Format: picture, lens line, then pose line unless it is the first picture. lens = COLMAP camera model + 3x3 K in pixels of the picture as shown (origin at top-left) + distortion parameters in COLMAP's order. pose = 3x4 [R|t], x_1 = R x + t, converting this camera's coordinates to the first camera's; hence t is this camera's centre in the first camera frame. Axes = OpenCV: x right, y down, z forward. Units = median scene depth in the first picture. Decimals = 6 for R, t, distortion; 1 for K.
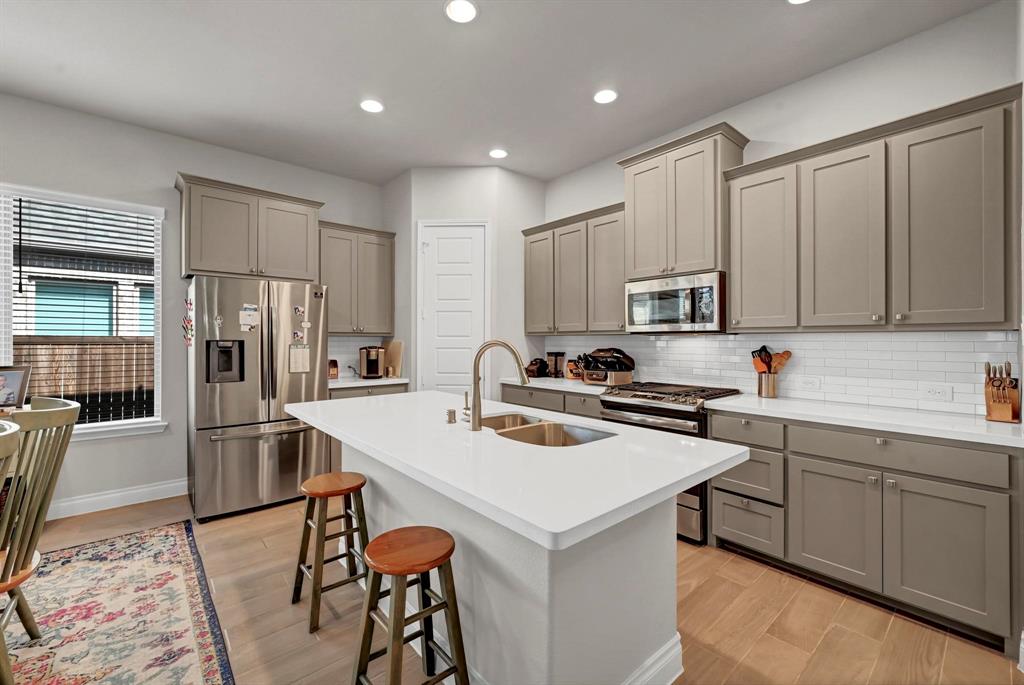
lens RADIAL K [[425.1, 0, 509.0], [0, 425.1, 338.5], [0, 0, 1]] dist [0.010439, 0.000175]
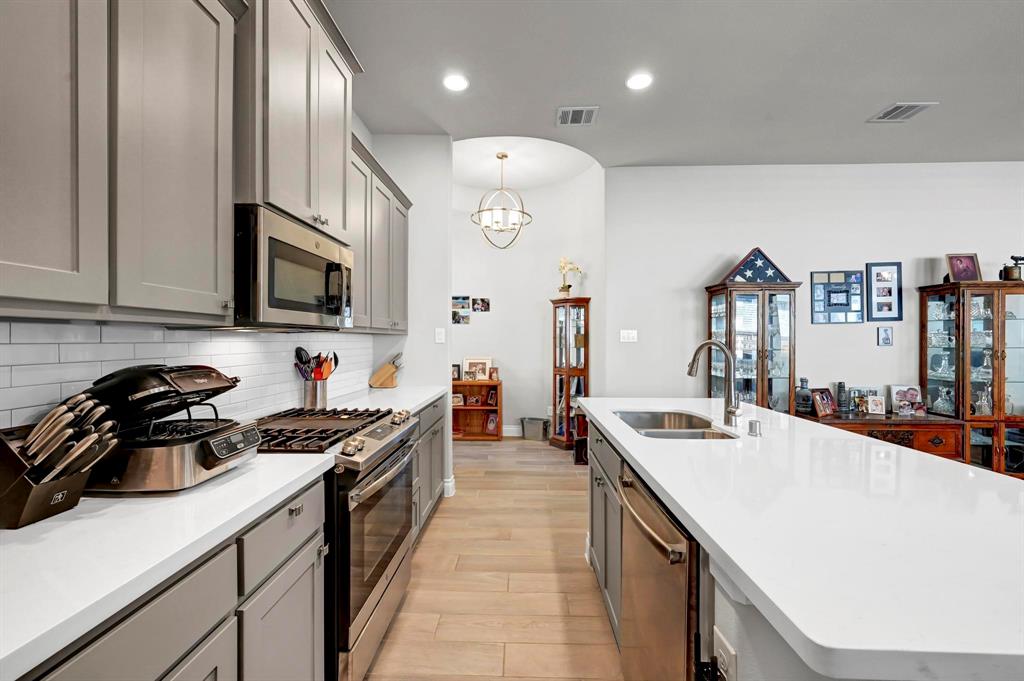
lens RADIAL K [[409.0, 0, 511.0], [0, 409.0, 341.3], [0, 0, 1]] dist [-0.003441, -0.000249]
pose [[-0.739248, -0.001729, 0.673431, -0.188268], [-0.000970, 0.999998, 0.001502, 0.003341], [-0.673433, 0.000458, -0.739248, 1.130116]]
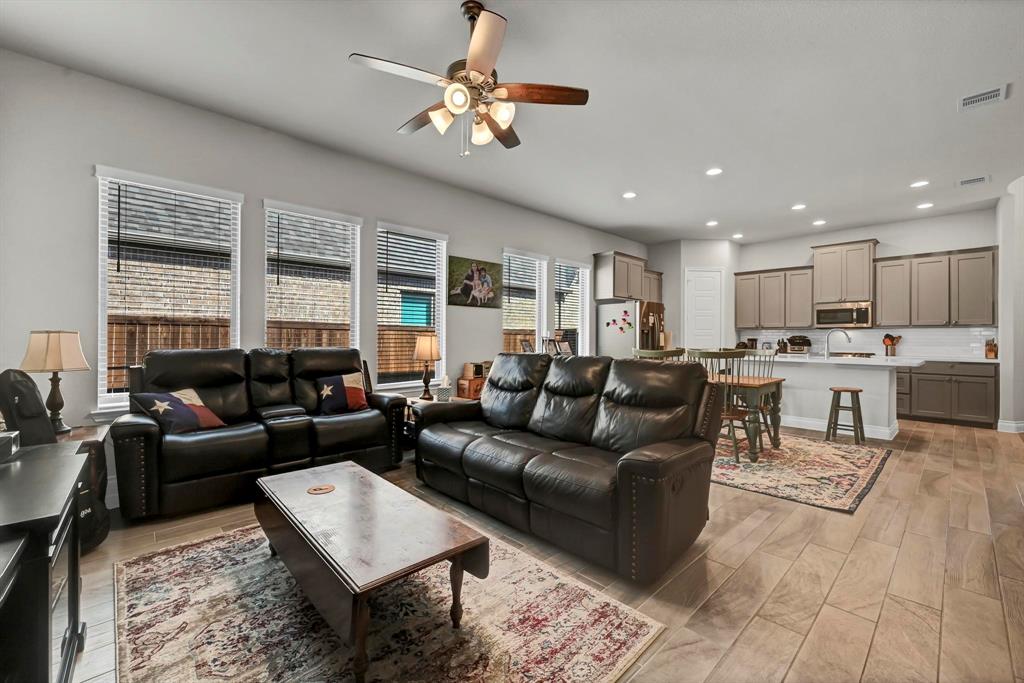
lens RADIAL K [[425.1, 0, 507.8], [0, 425.1, 335.5], [0, 0, 1]] dist [0.010439, 0.000175]
pose [[0.999287, 0.007692, 0.036968, -1.312741], [-0.007544, 0.999963, -0.004148, 0.043812], [-0.036998, 0.003866, 0.999308, -1.052484]]
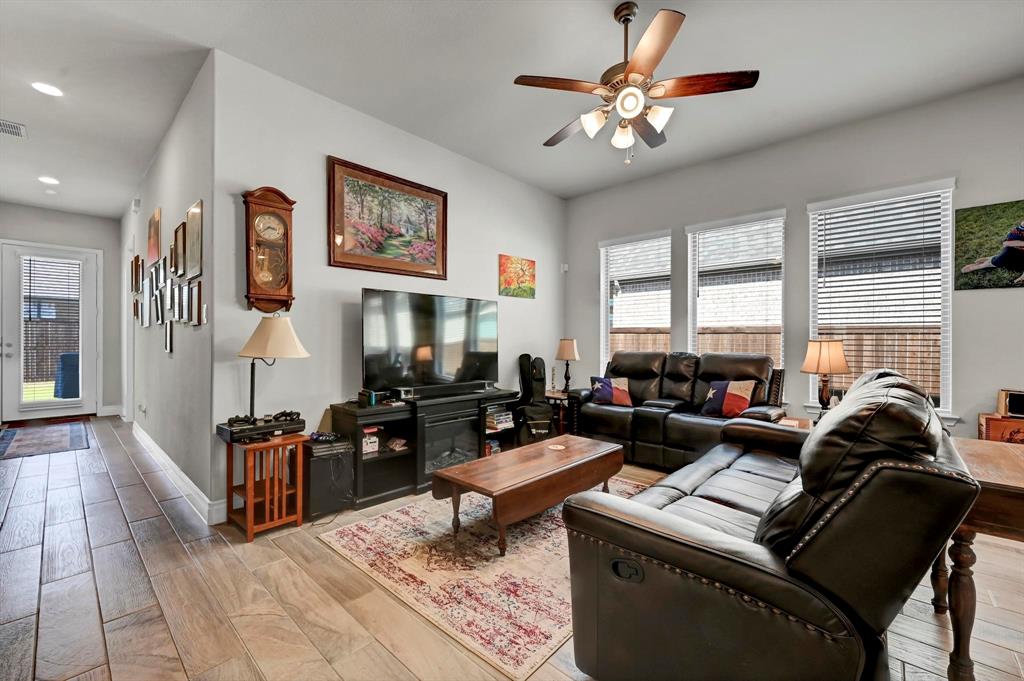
lens RADIAL K [[409.0, 0, 508.2], [0, 409.0, 341.6], [0, 0, 1]] dist [-0.003441, -0.000249]
pose [[0.111209, 0.003790, -0.993790, -0.705942], [-0.001267, 0.999992, 0.003671, 0.040334], [0.993796, 0.000851, 0.111213, -0.613370]]
